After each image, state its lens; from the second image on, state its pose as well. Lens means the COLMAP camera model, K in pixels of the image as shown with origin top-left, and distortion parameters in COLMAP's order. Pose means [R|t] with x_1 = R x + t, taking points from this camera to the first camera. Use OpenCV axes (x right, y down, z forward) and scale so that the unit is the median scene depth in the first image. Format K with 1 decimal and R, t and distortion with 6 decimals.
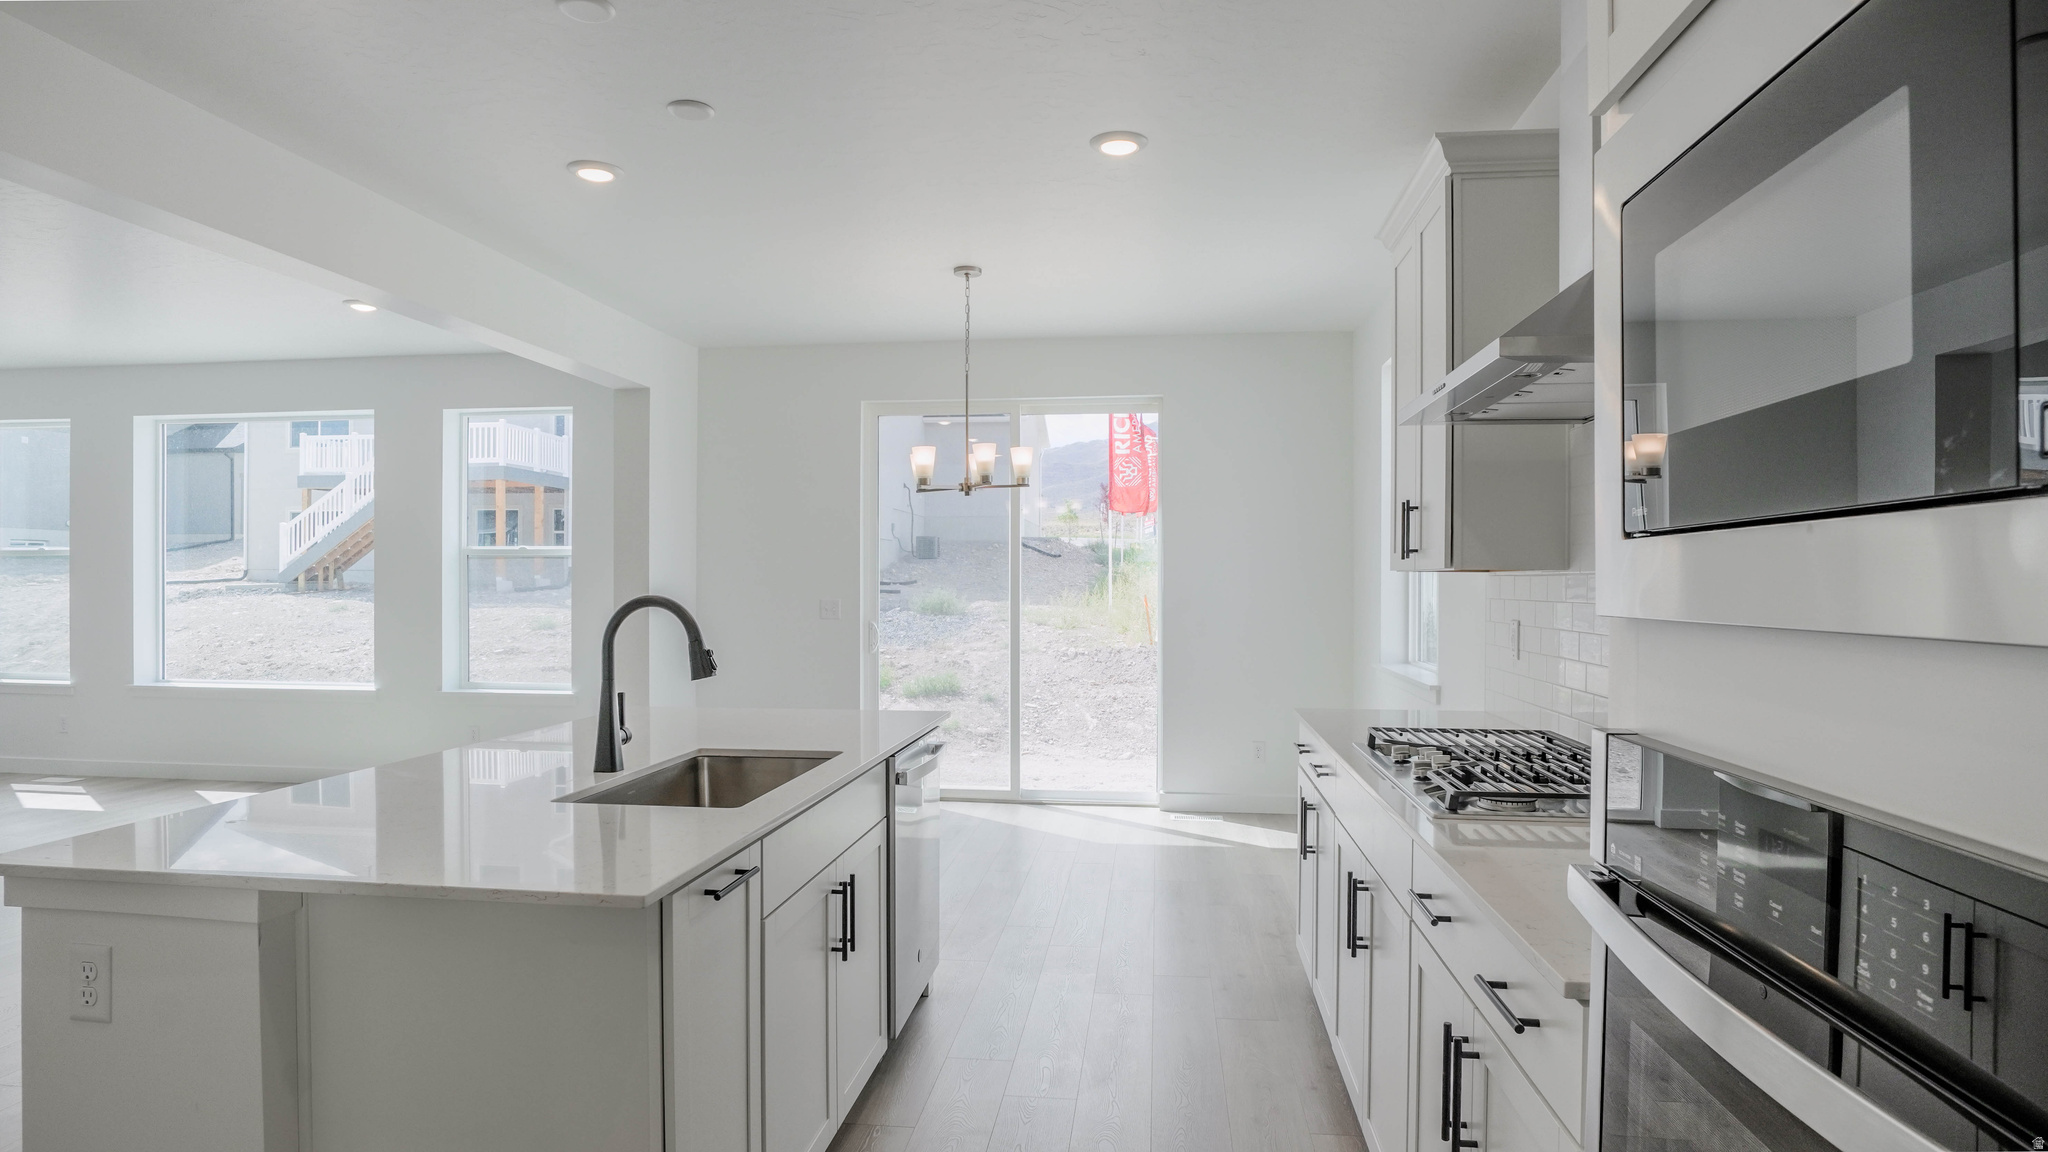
lens RADIAL K [[1114.4, 0, 1026.7], [0, 1114.4, 587.3], [0, 0, 1]] dist [-0.032389, 0.002509]
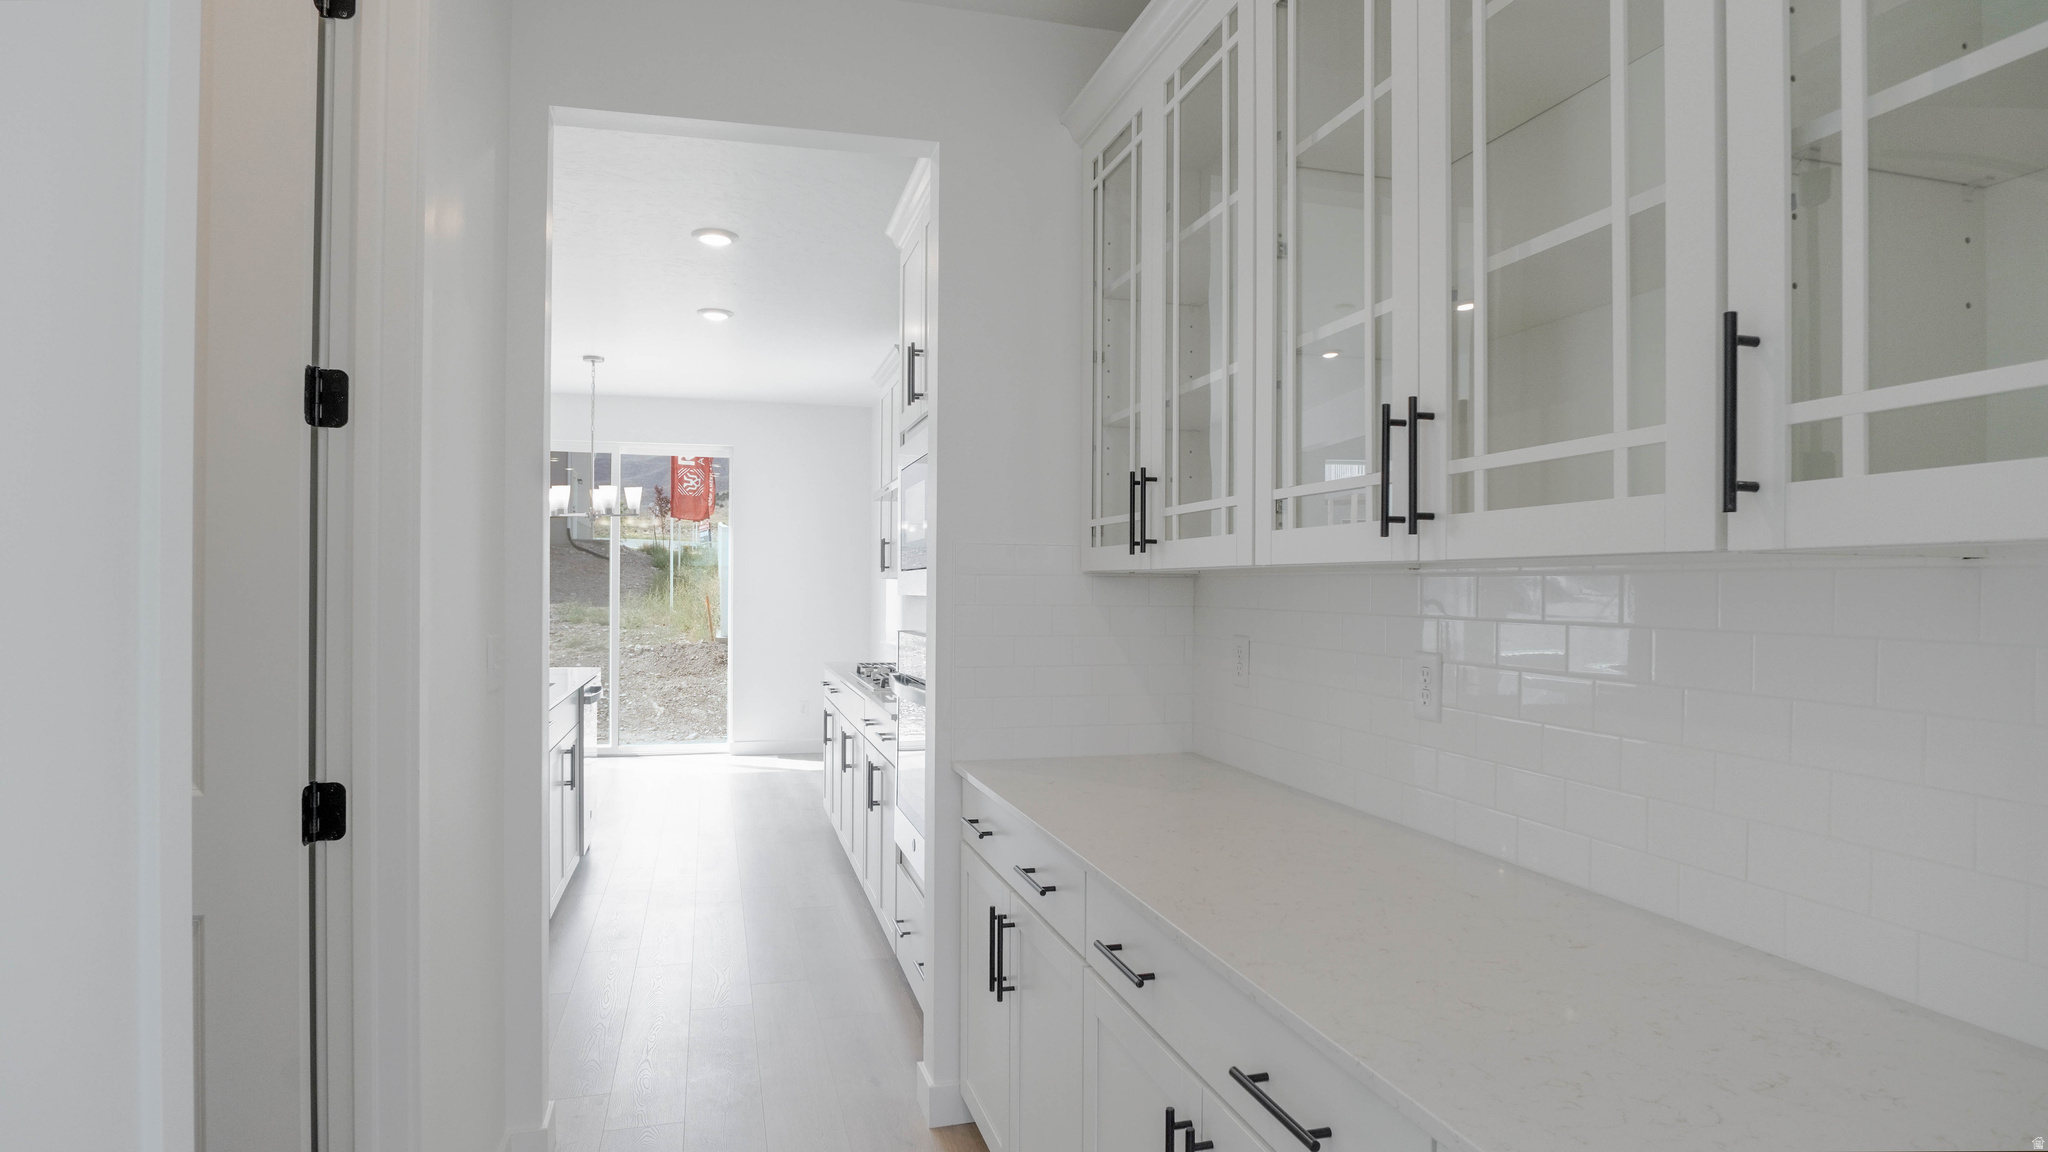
lens RADIAL K [[1131.8, 0, 1024.3], [0, 1131.8, 584.4], [0, 0, 1]] dist [-0.041874, 0.012865]
pose [[0.924615, 0.001606, 0.380901, -0.081579], [0.000412, 0.999986, -0.005215, 0.002956], [-0.380904, 0.004979, 0.924601, -0.452081]]
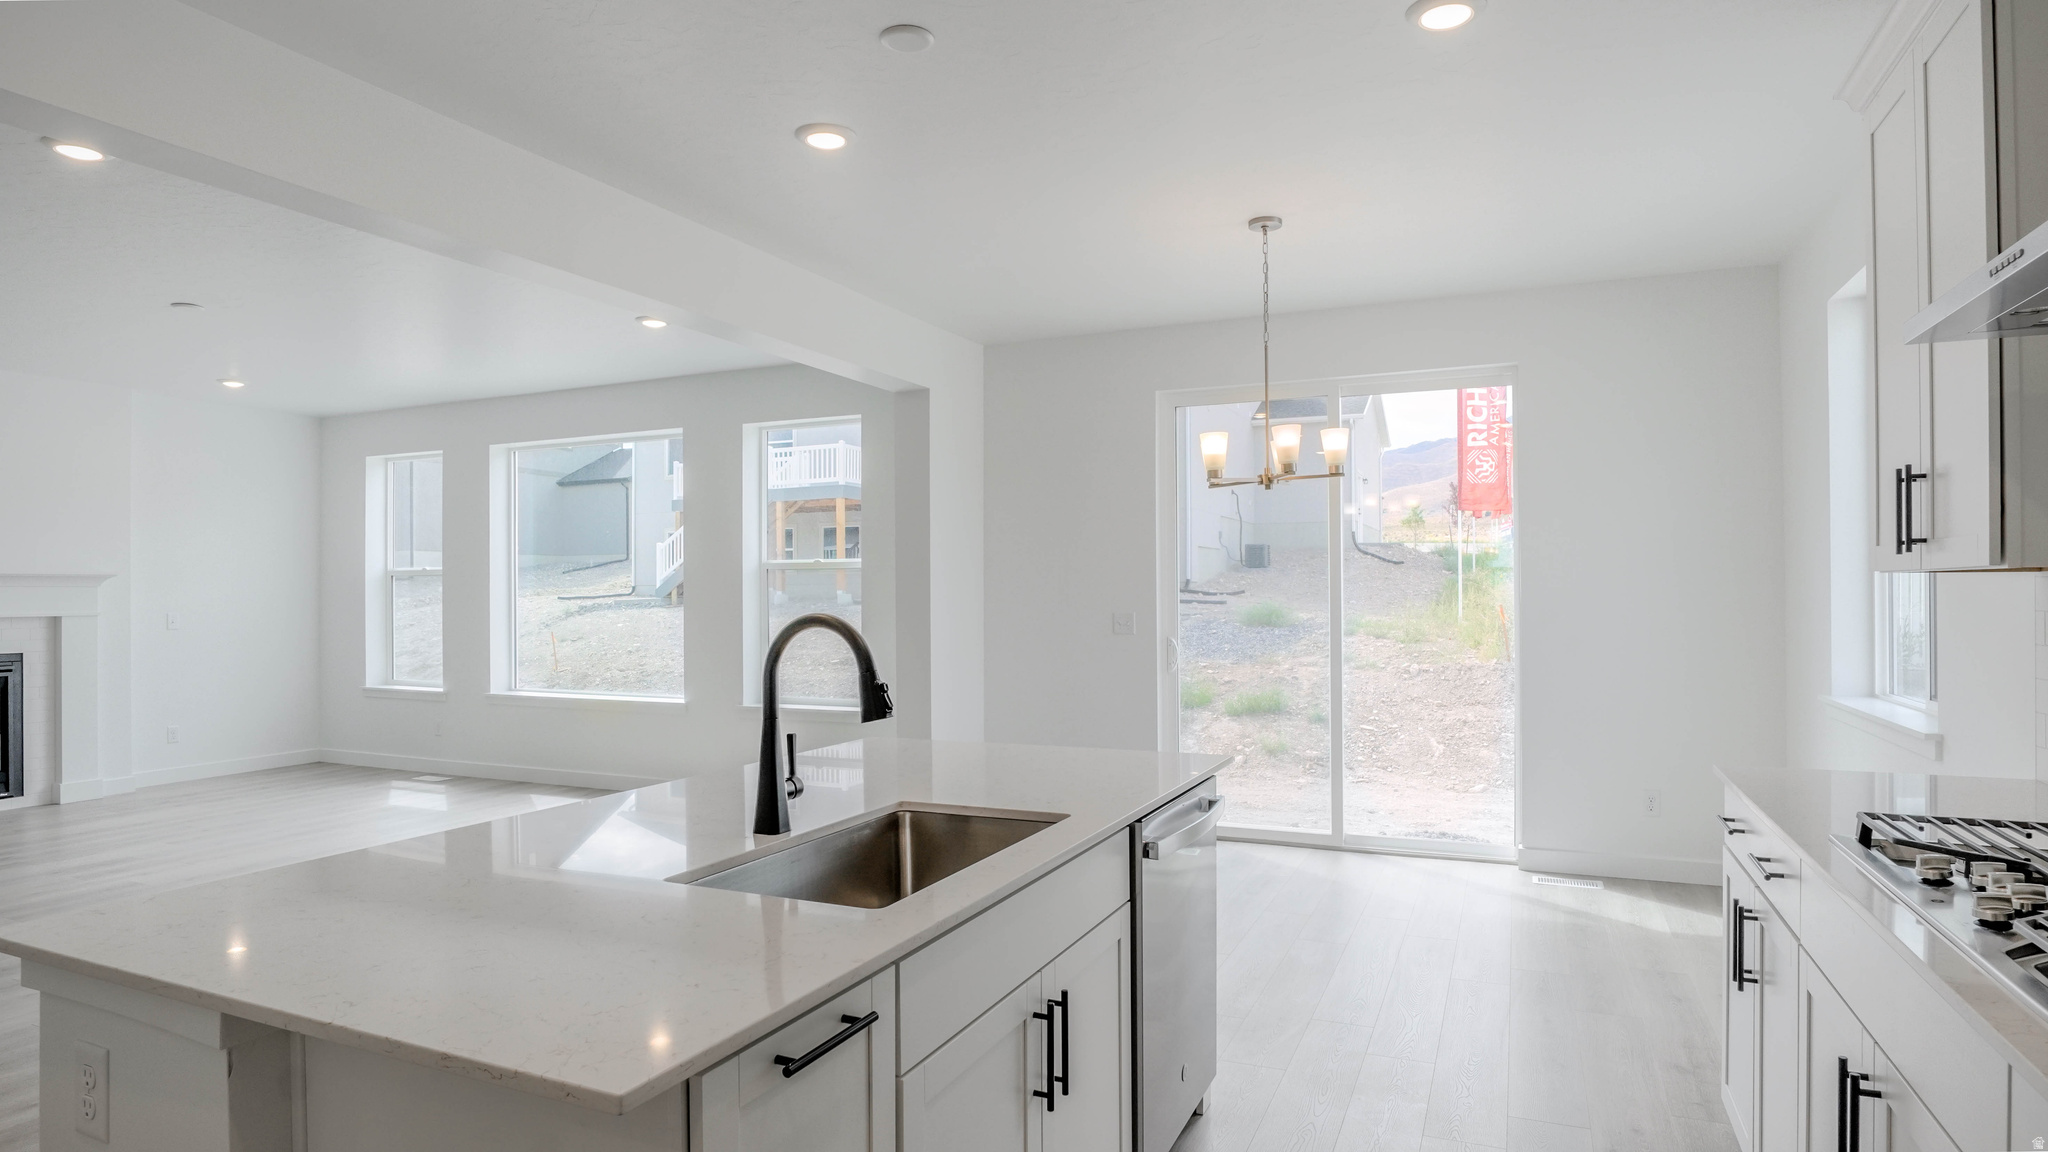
lens RADIAL K [[1114.4, 0, 1026.7], [0, 1114.4, 587.3], [0, 0, 1]] dist [-0.032389, 0.002509]
pose [[0.955307, -0.009200, -0.295472, 0.018333], [0.006410, 0.999925, -0.010410, -0.000956], [0.295546, 0.008051, 0.955295, 0.132919]]
